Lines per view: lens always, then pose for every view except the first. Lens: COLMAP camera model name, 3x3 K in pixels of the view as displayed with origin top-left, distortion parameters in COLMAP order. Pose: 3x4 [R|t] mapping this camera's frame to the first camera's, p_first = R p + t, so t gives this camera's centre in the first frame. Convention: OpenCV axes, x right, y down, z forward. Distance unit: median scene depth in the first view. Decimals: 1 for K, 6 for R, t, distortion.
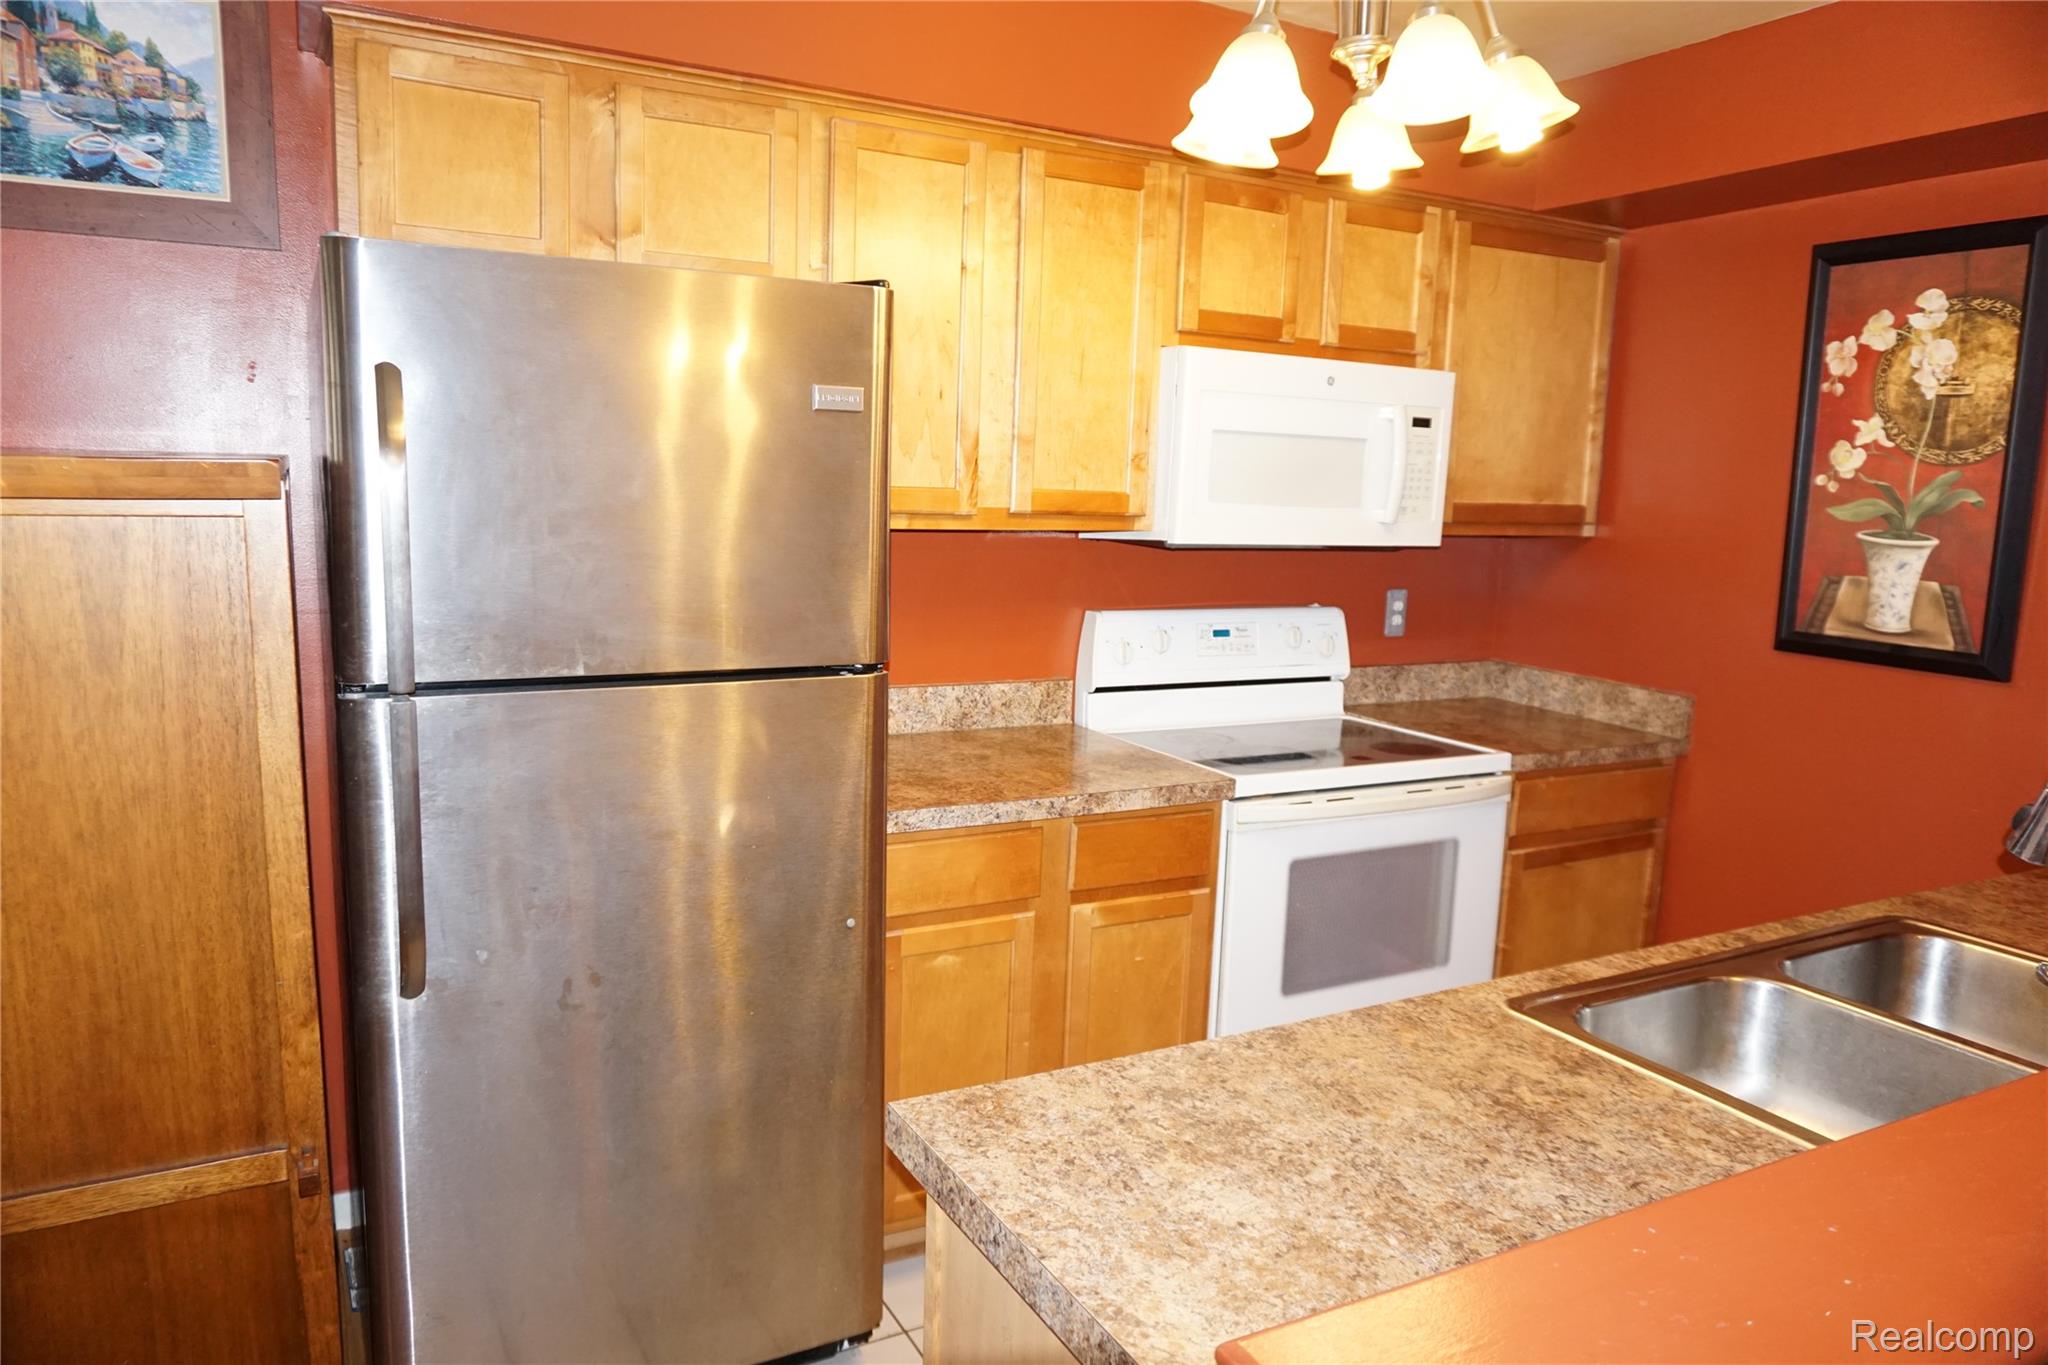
lens RADIAL K [[1352.2, 0, 1029.4], [0, 1352.2, 687.5], [0, 0, 1]] dist [-0.044679, 0.016067]
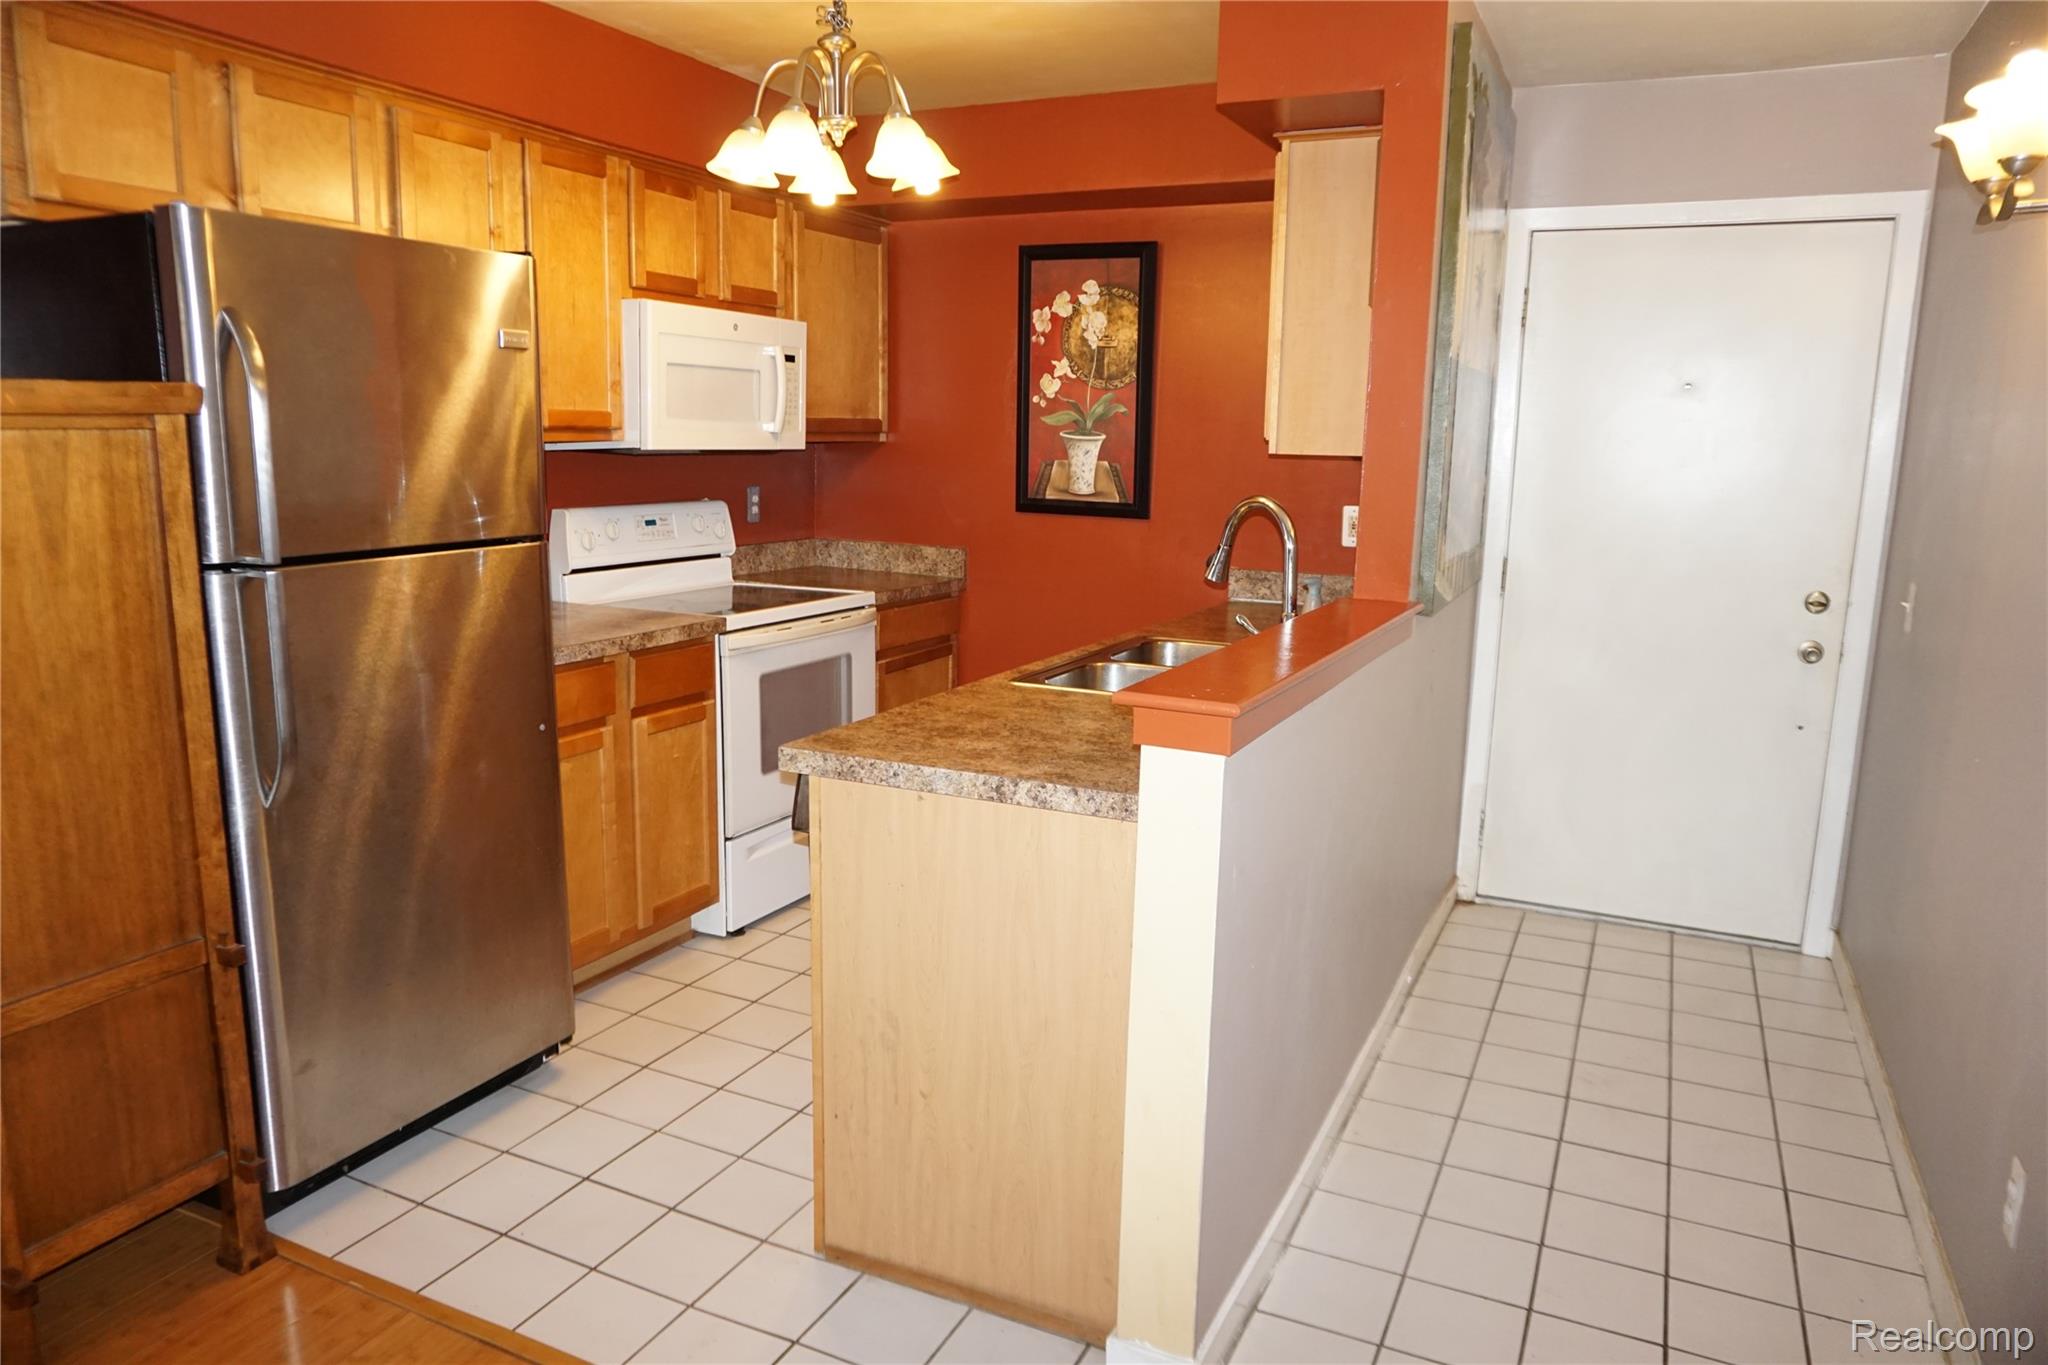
lens RADIAL K [[1352.2, 0, 1033.3], [0, 1352.2, 687.8], [0, 0, 1]] dist [-0.044679, 0.016067]
pose [[0.802601, -0.124290, 0.583424, -0.401403], [0.093188, 0.992169, 0.083170, 0.051528], [-0.589192, -0.012385, 0.807898, -0.299228]]
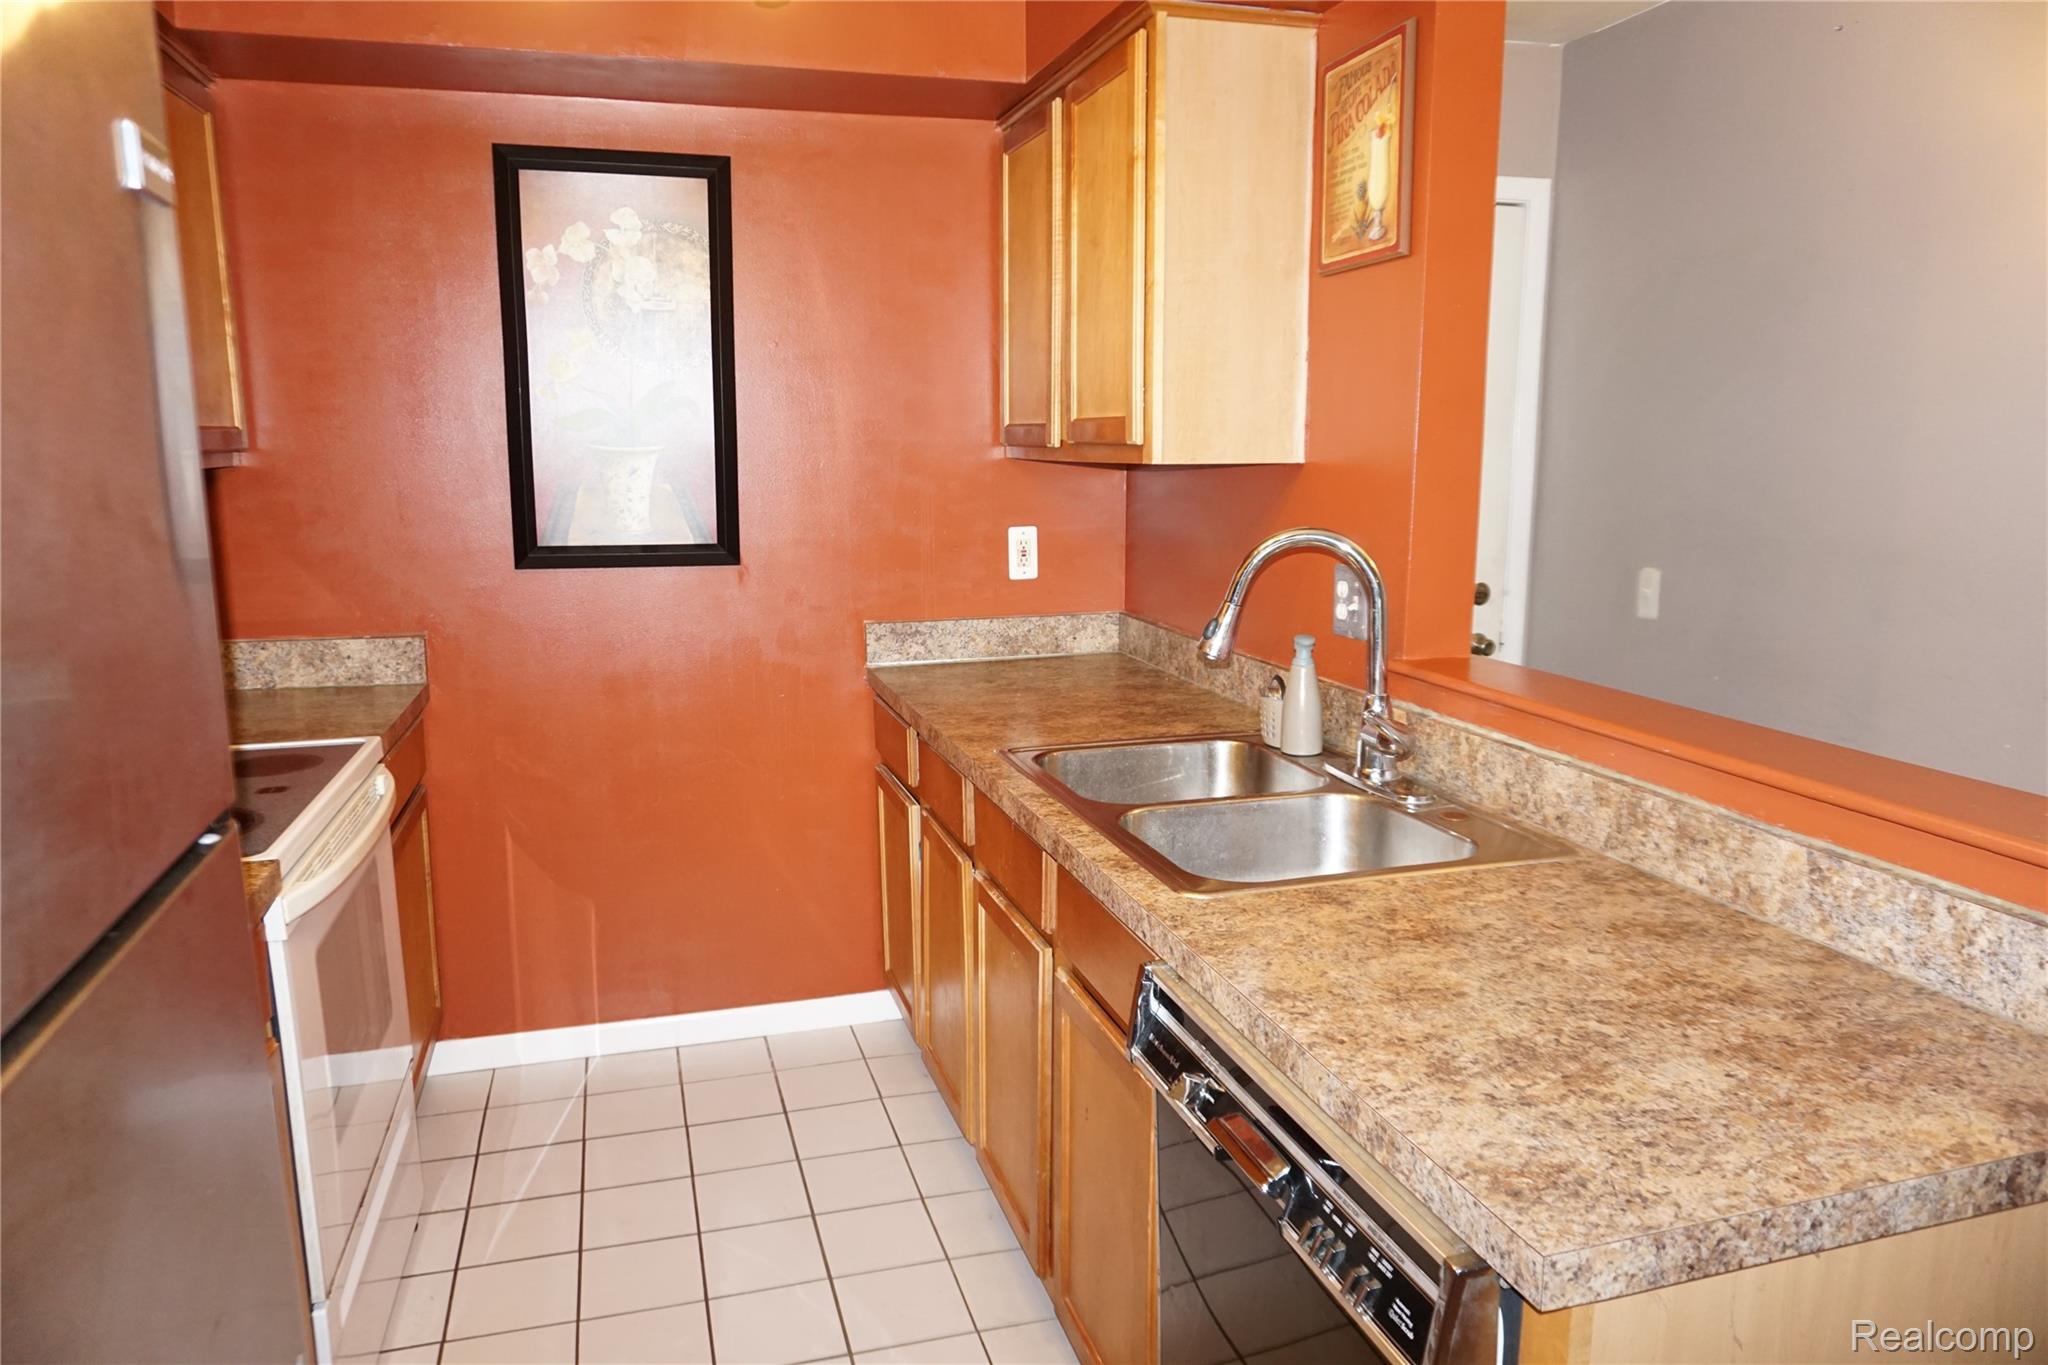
lens RADIAL K [[1352.2, 0, 1018.0], [0, 1352.2, 676.0], [0, 0, 1]] dist [-0.044679, 0.016067]
pose [[0.211161, -0.195941, 0.957611, -0.350910], [0.155185, 0.973996, 0.165074, -0.064420], [-0.965054, 0.113750, 0.236077, 0.488519]]
